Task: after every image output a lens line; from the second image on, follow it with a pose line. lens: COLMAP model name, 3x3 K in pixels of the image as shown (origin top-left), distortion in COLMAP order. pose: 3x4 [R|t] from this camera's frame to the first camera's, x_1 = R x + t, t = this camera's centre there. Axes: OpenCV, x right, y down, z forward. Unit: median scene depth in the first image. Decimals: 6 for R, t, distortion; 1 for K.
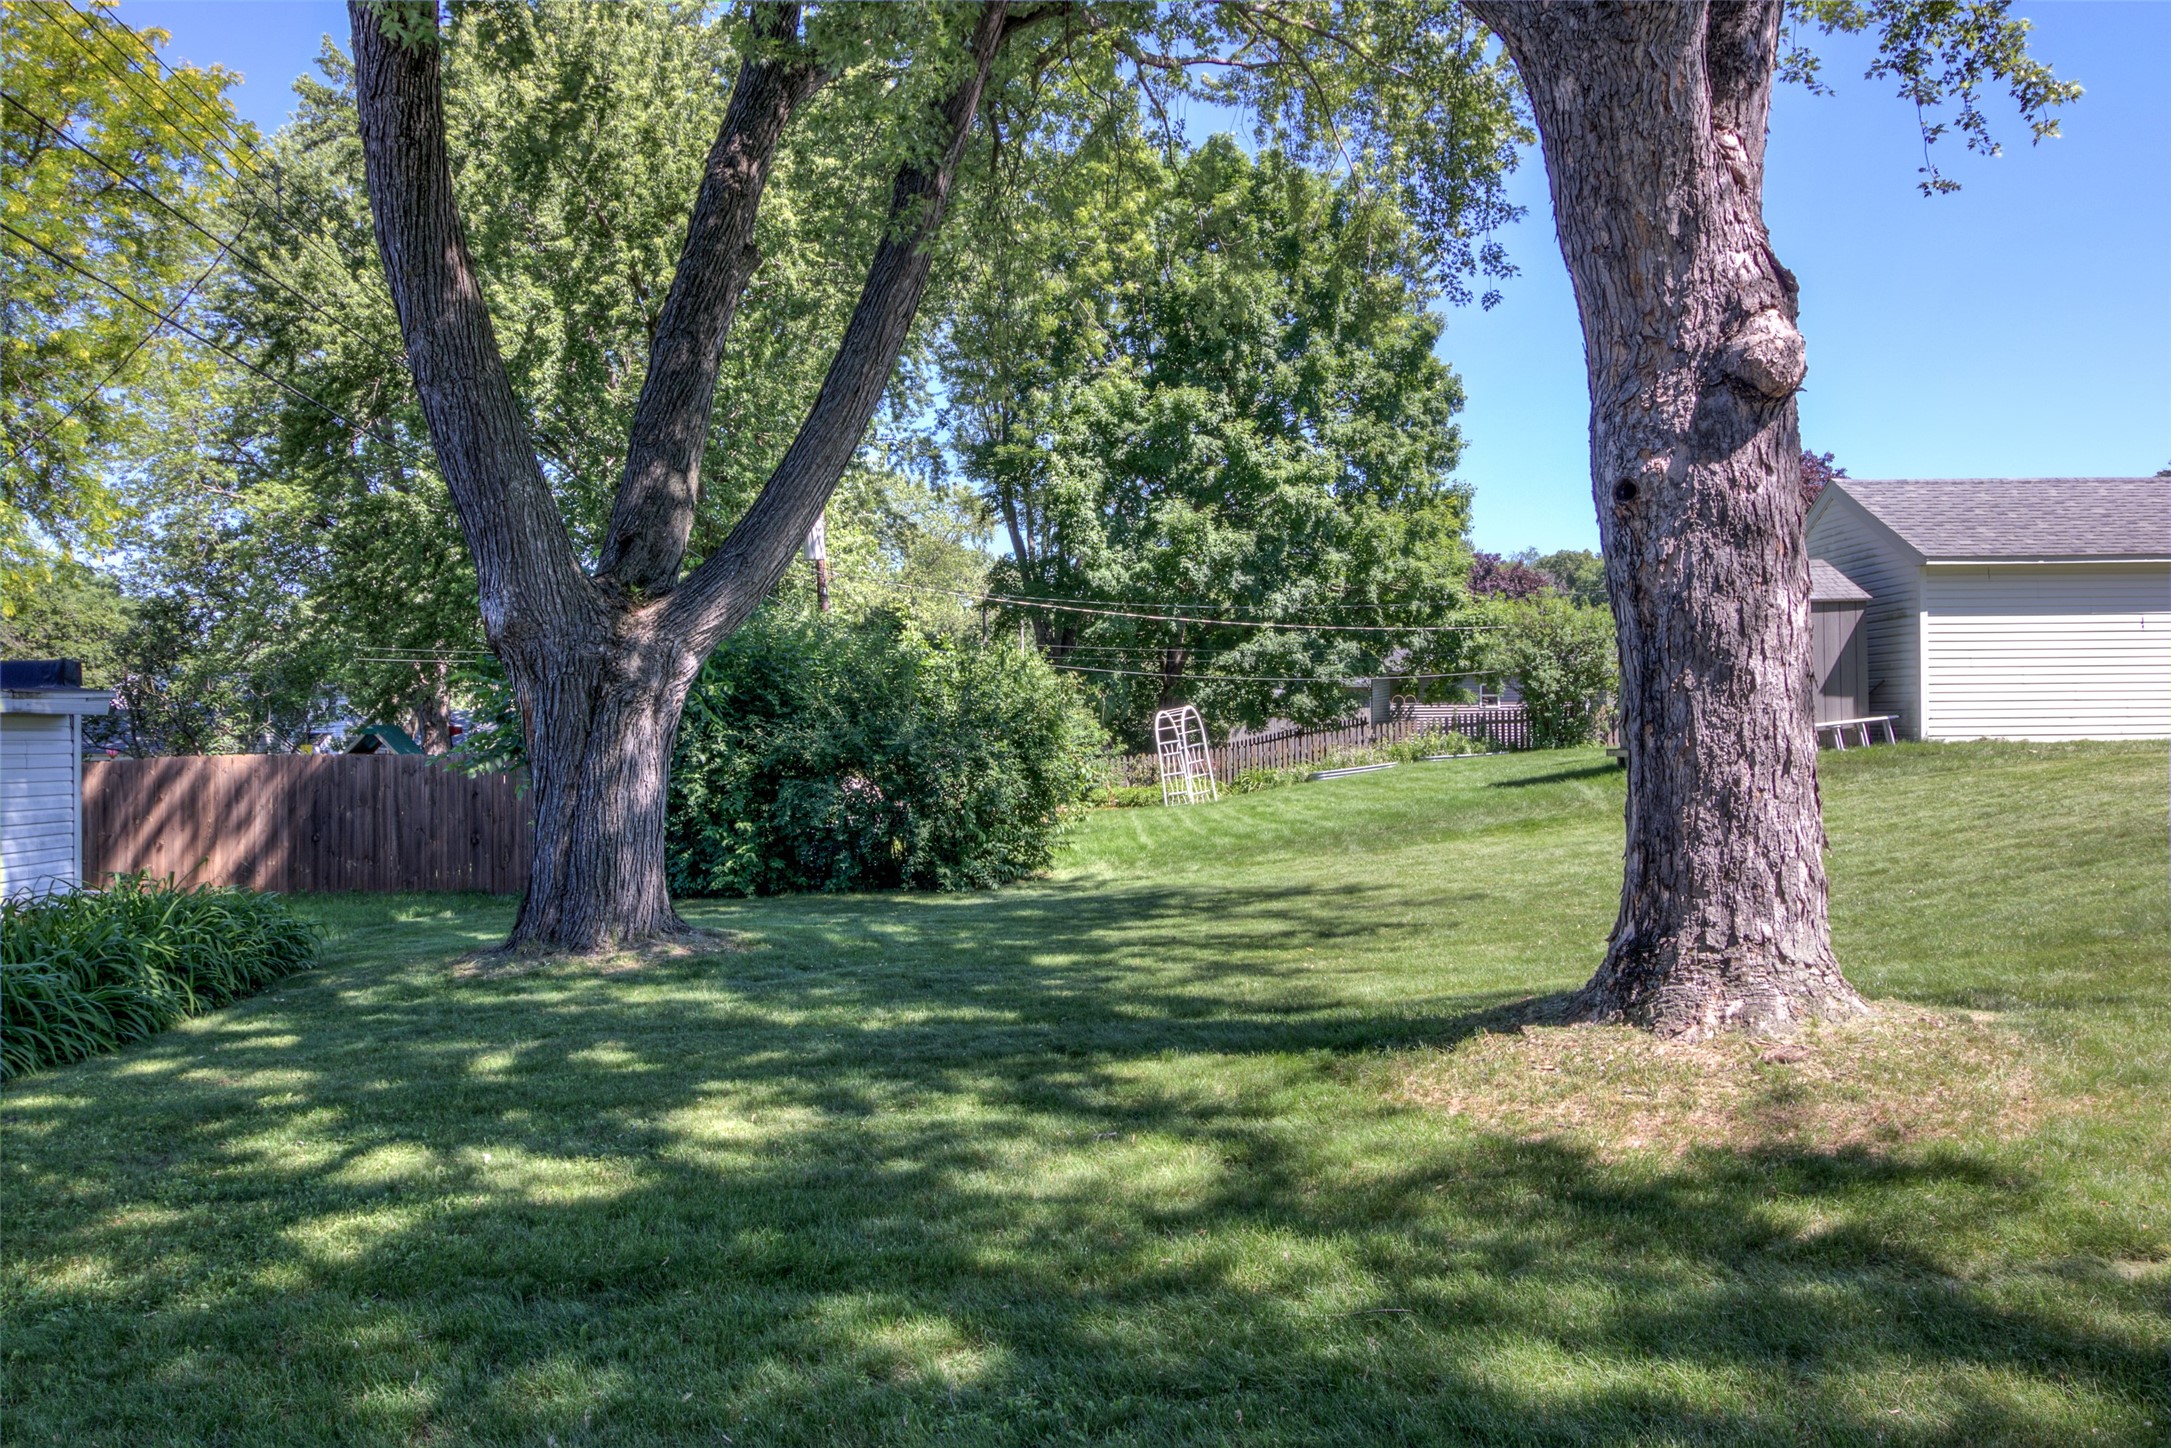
lens RADIAL K [[1518.3, 0, 1083.8], [0, 1518.3, 721.5], [0, 0, 1]] dist [-0.000248, -0.023511]
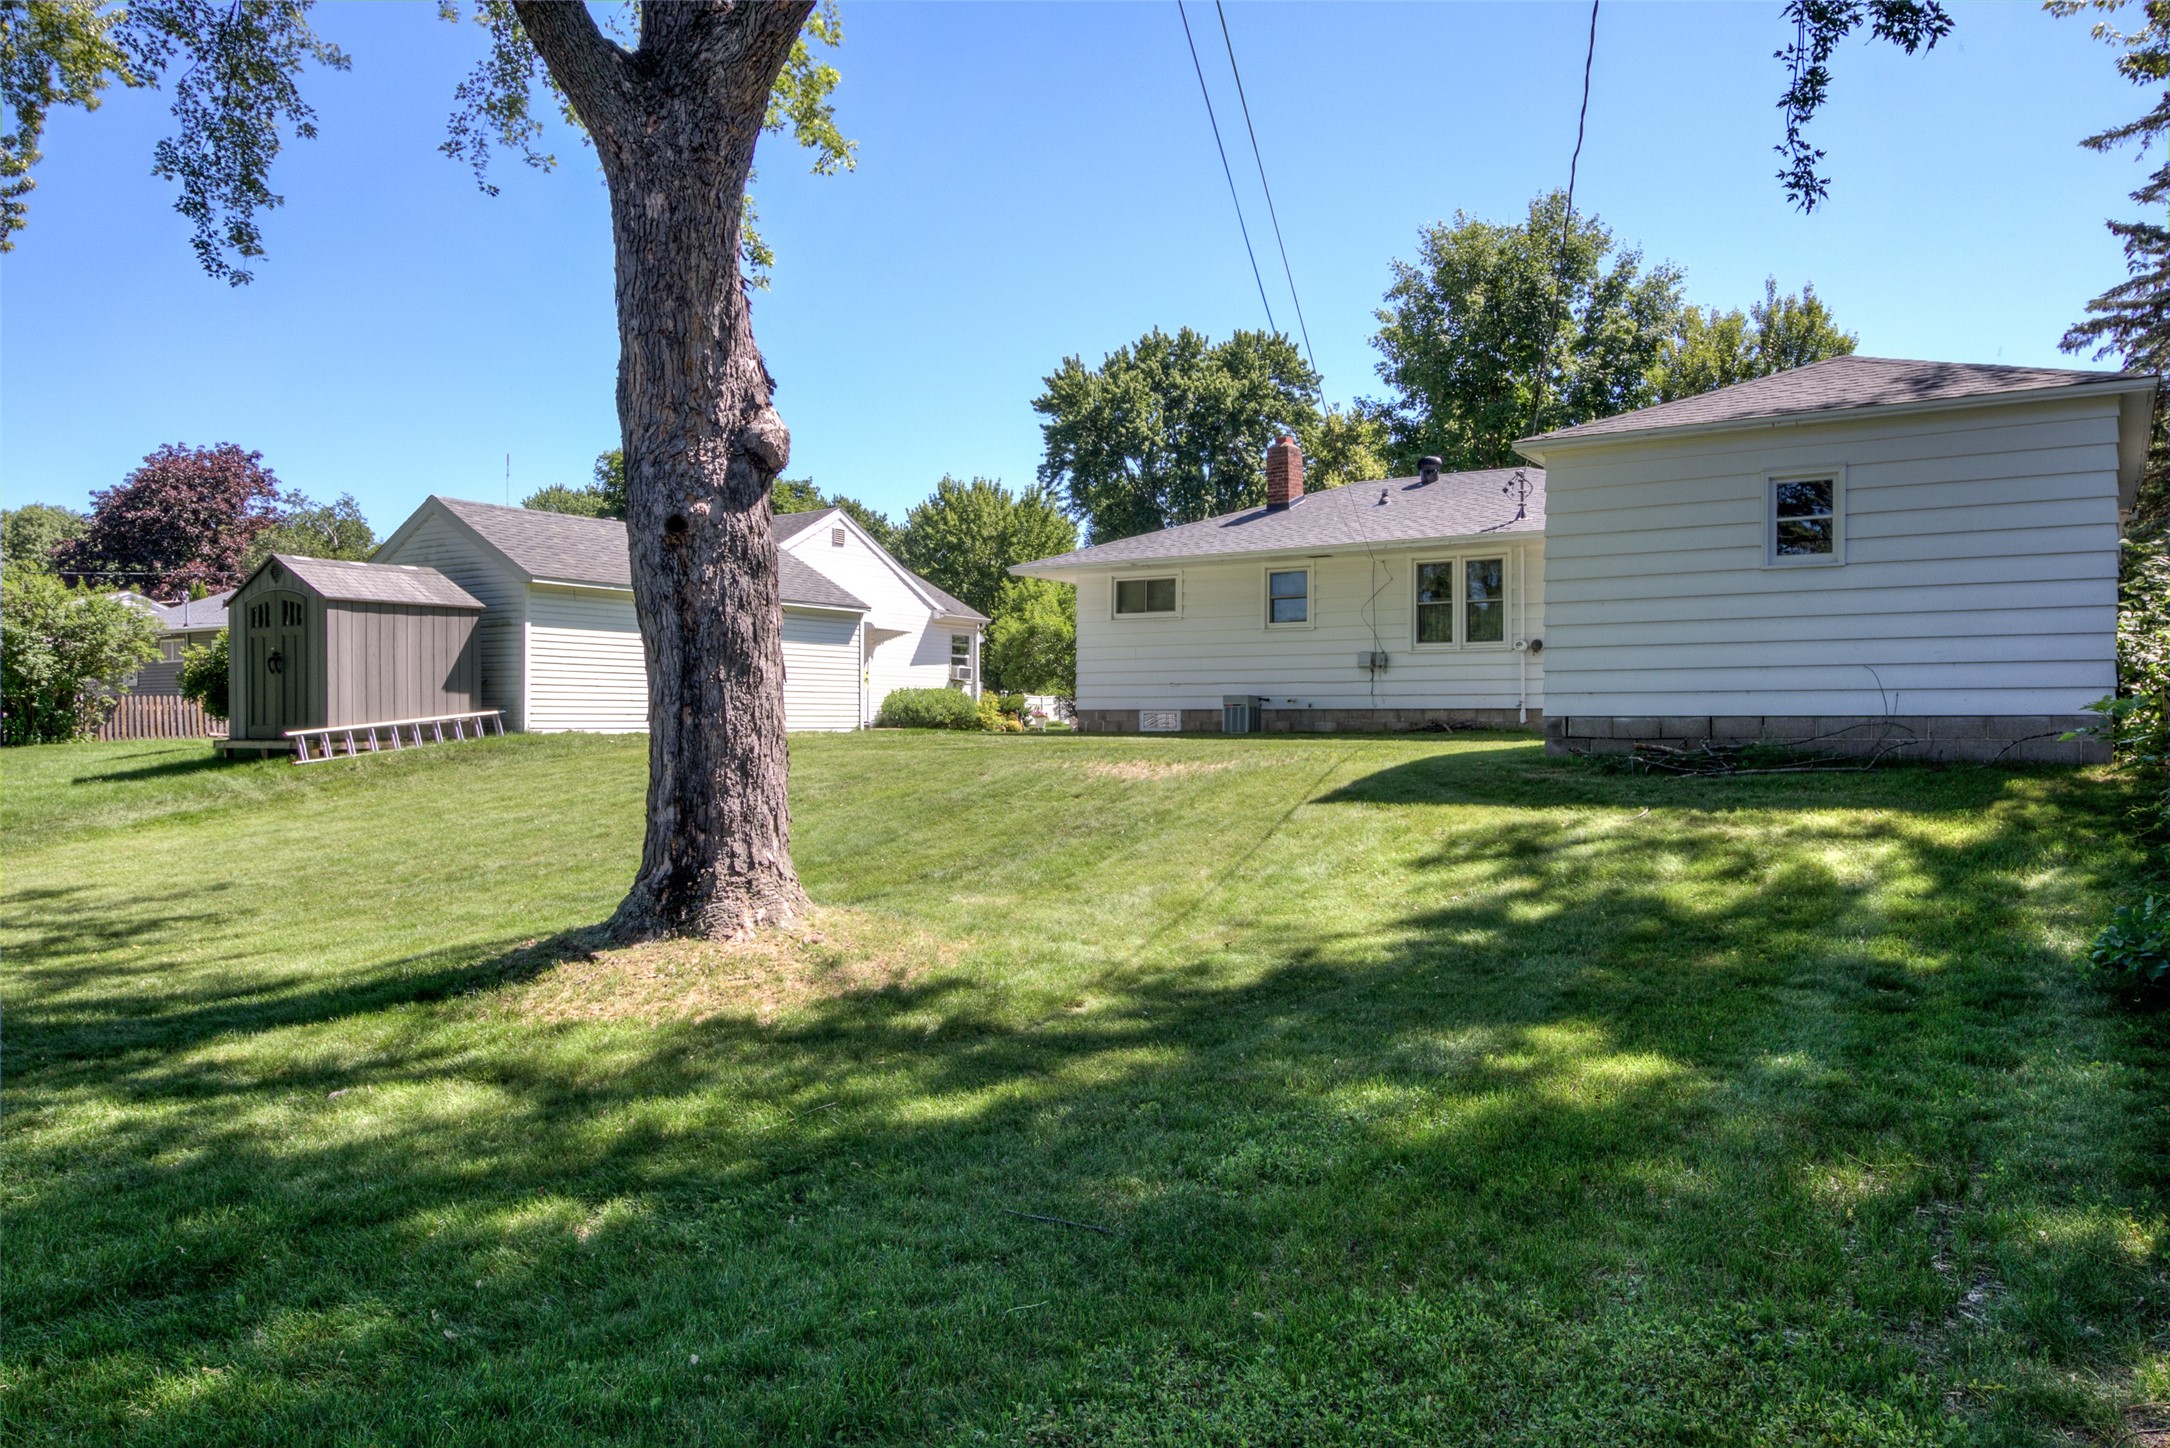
lens RADIAL K [[1517.6, 0, 1106.0], [0, 1517.6, 722.9], [0, 0, 1]] dist [-0.000248, -0.023511]
pose [[0.524174, 0.011239, 0.851537, -0.556793], [-0.011318, 0.999917, -0.006231, 0.020438], [-0.851536, -0.006372, 0.524258, 0.015885]]
